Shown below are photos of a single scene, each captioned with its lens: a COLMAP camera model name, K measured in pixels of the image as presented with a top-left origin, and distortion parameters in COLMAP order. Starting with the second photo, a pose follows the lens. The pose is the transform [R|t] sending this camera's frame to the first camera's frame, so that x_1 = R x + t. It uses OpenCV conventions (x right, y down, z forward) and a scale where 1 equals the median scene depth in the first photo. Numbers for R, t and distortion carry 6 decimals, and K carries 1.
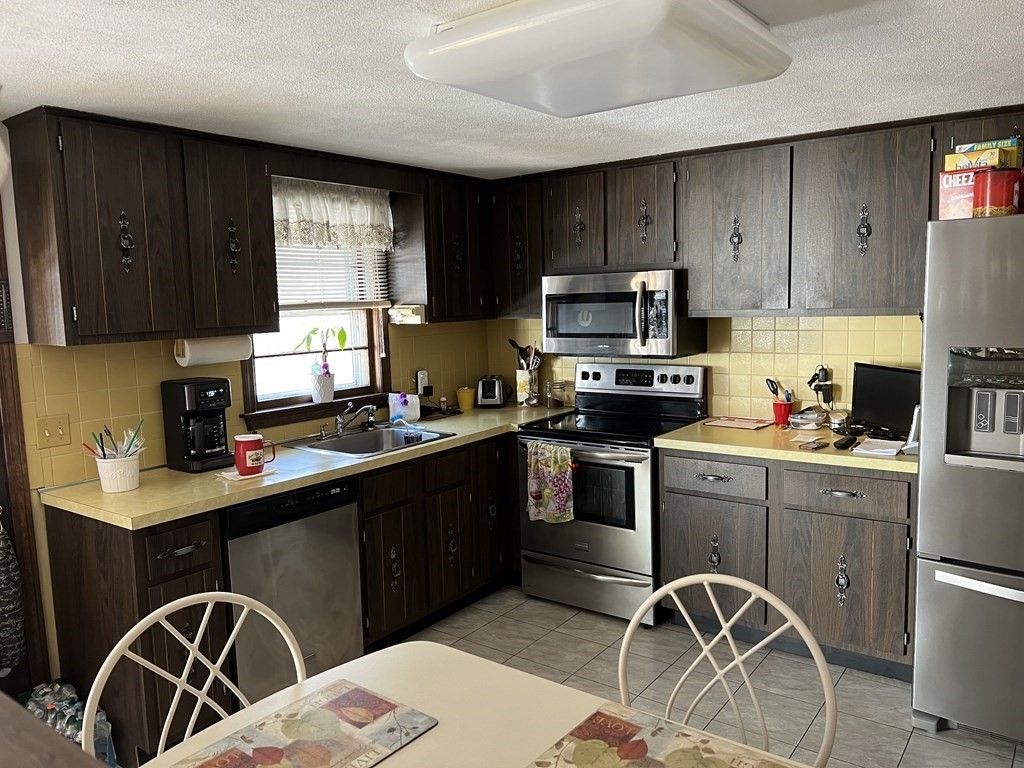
lens RADIAL K [[776.8, 0, 508.7], [0, 776.8, 385.9], [0, 0, 1]] dist [0.029864, -0.005749]
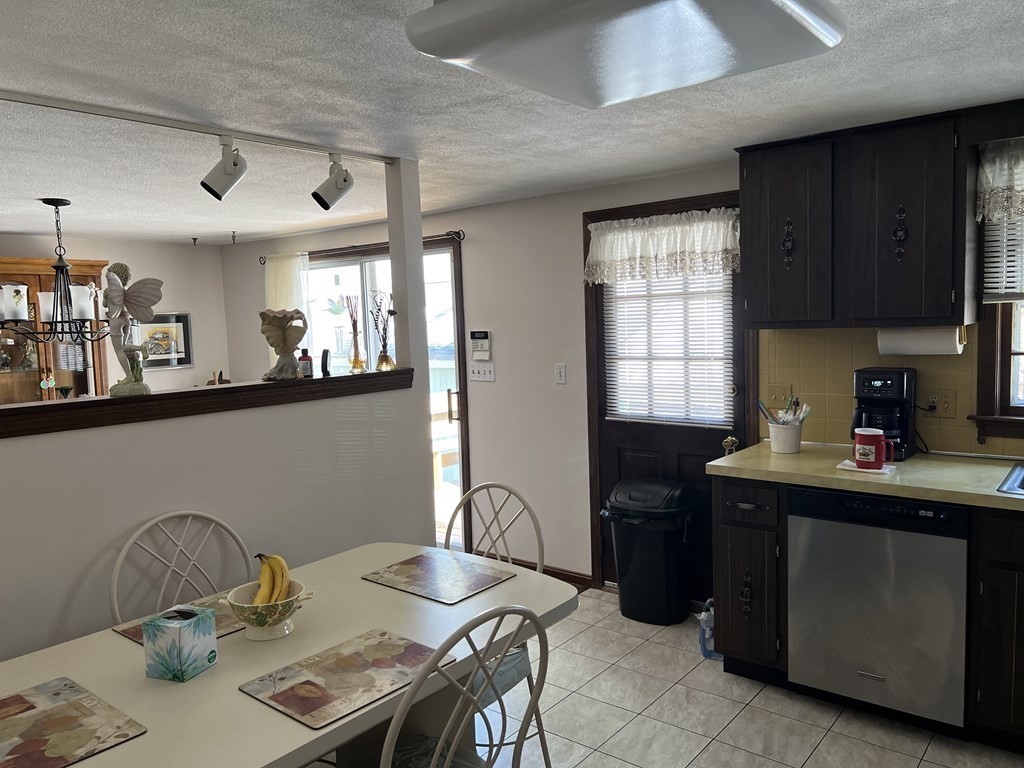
lens RADIAL K [[776.8, 0, 508.7], [0, 776.8, 385.9], [0, 0, 1]] dist [0.029864, -0.005749]
pose [[-0.048302, 0.119322, -0.991680, 0.661907], [-0.076138, 0.989510, 0.122769, -0.077397], [0.995927, 0.081435, -0.038710, 0.588517]]
